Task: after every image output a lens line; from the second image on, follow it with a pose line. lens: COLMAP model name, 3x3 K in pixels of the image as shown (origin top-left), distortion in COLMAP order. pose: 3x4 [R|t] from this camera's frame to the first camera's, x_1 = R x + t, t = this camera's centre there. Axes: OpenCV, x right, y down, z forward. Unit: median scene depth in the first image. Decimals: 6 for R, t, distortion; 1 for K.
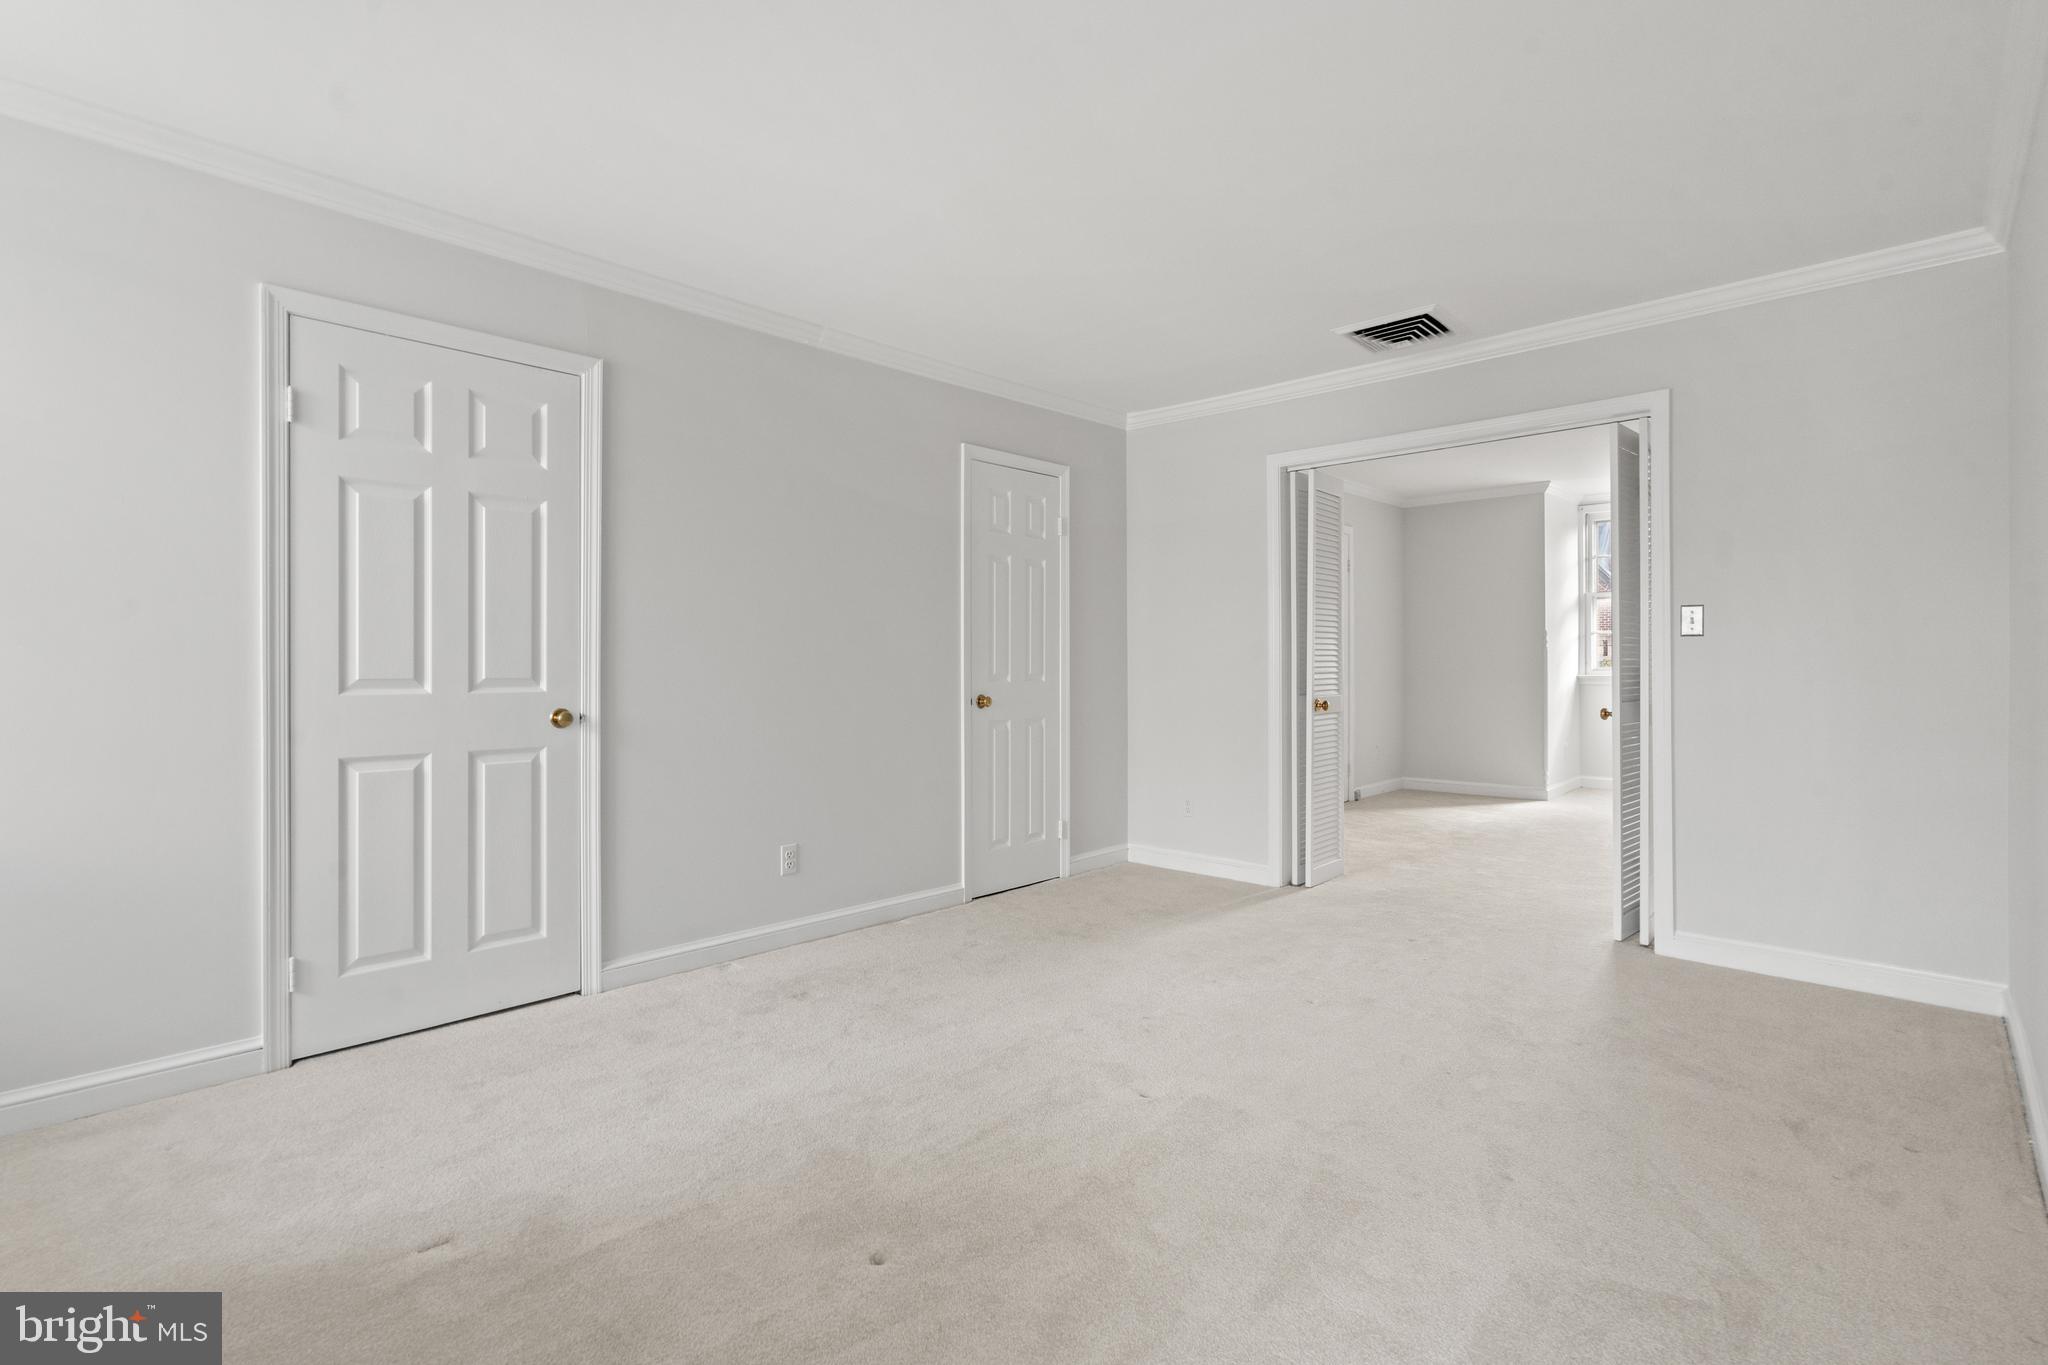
lens RADIAL K [[939.8, 0, 1002.4], [0, 939.8, 674.6], [0, 0, 1]] dist [-0.008315, 0.004381]
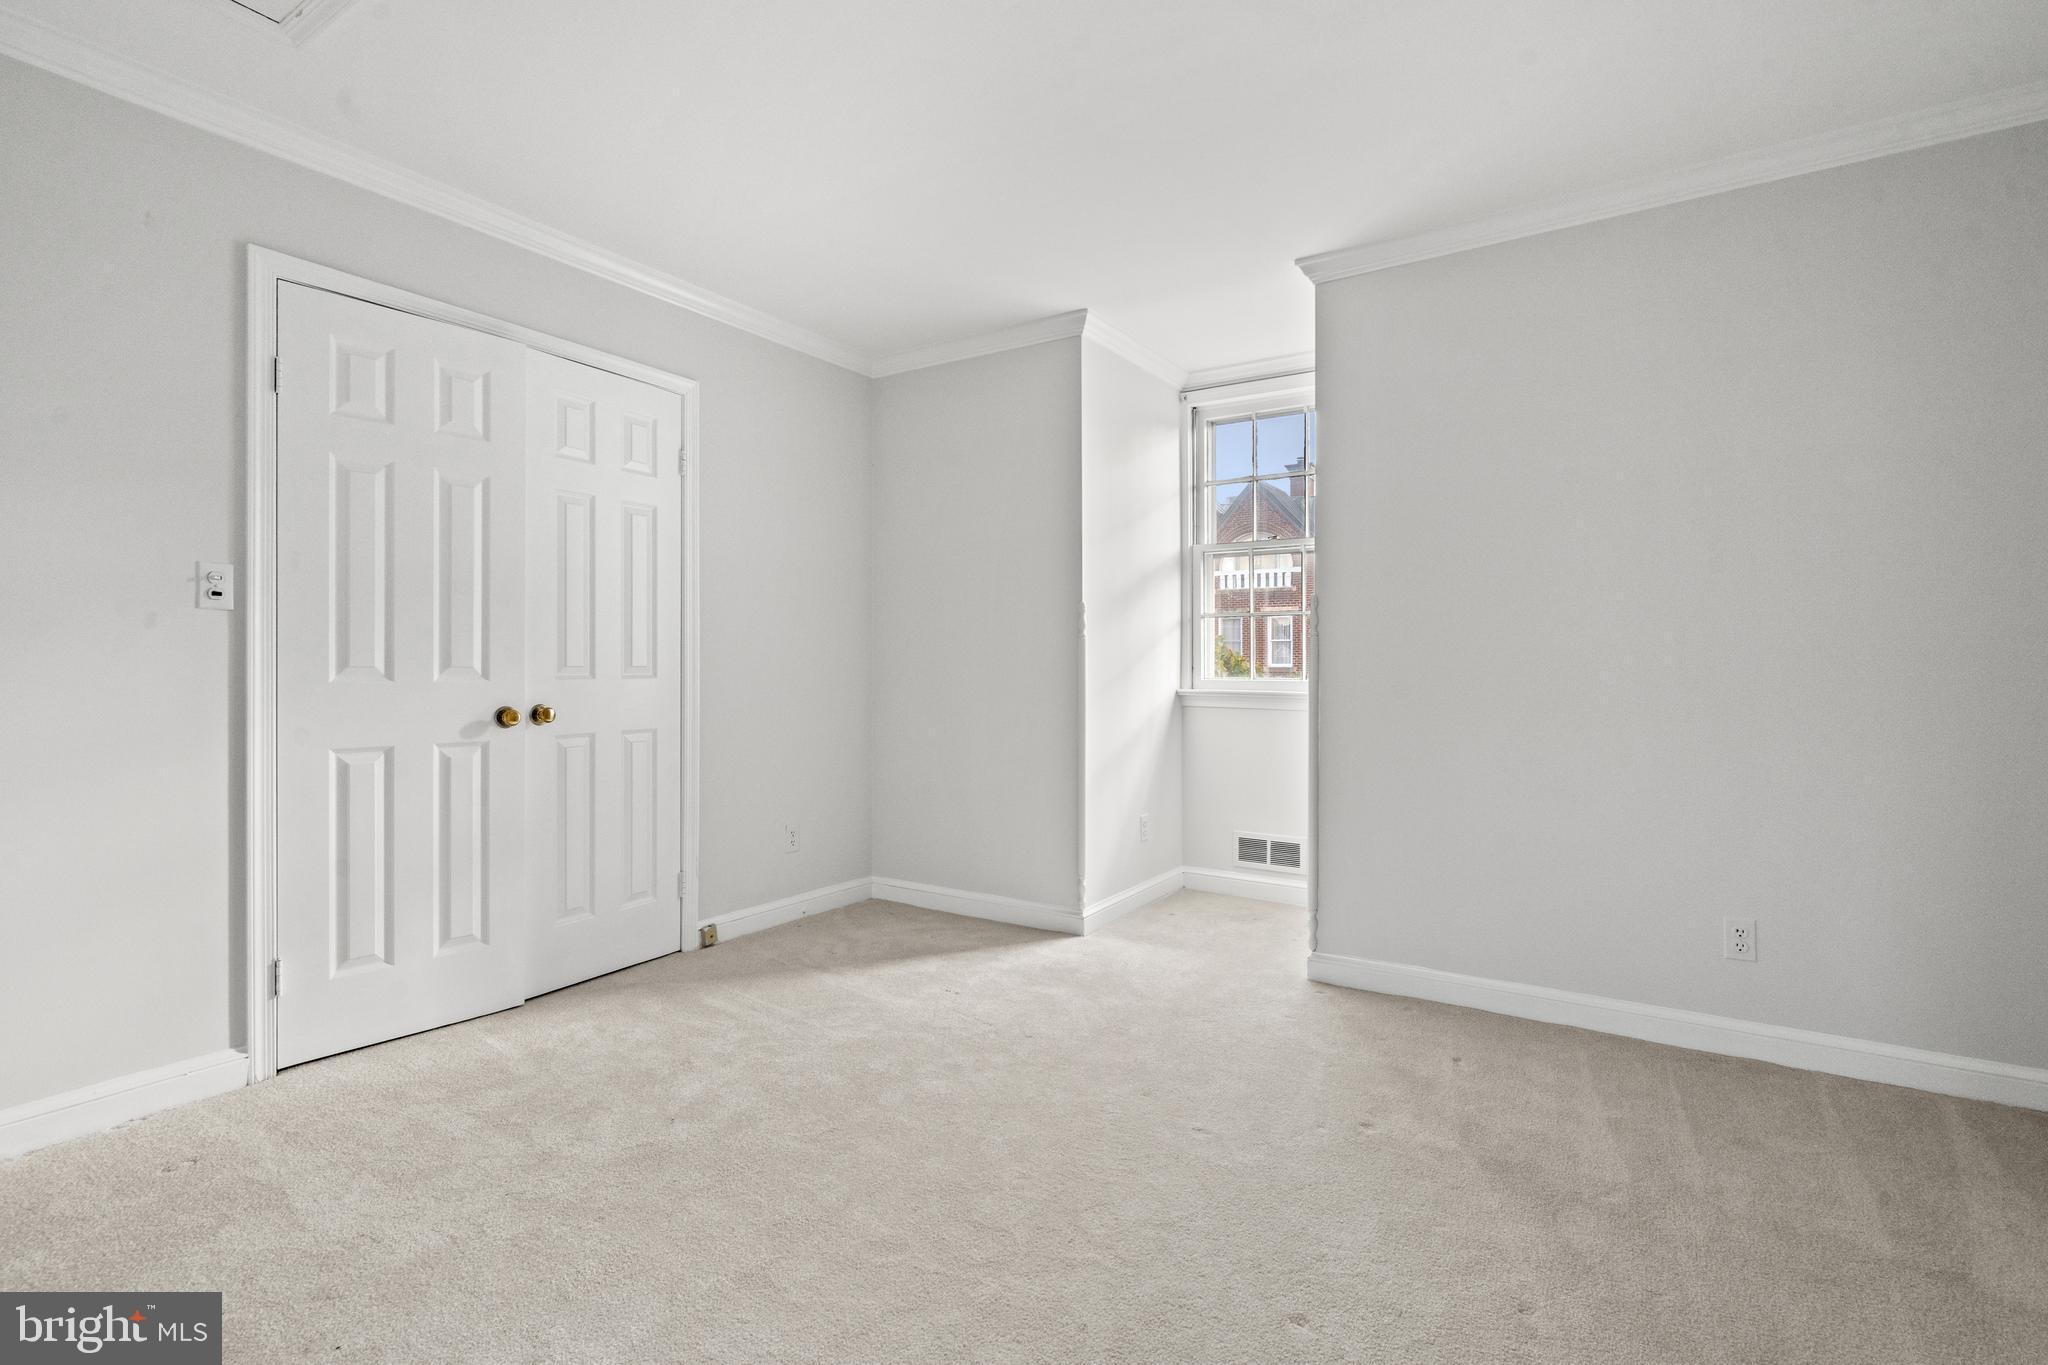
lens RADIAL K [[939.8, 0, 1033.6], [0, 939.8, 671.9], [0, 0, 1]] dist [-0.008315, 0.004381]
pose [[0.976886, 0.013544, 0.213331, 0.652456], [-0.012171, 0.999896, -0.007748, -0.007541], [-0.213413, 0.004973, 0.976949, 0.740461]]
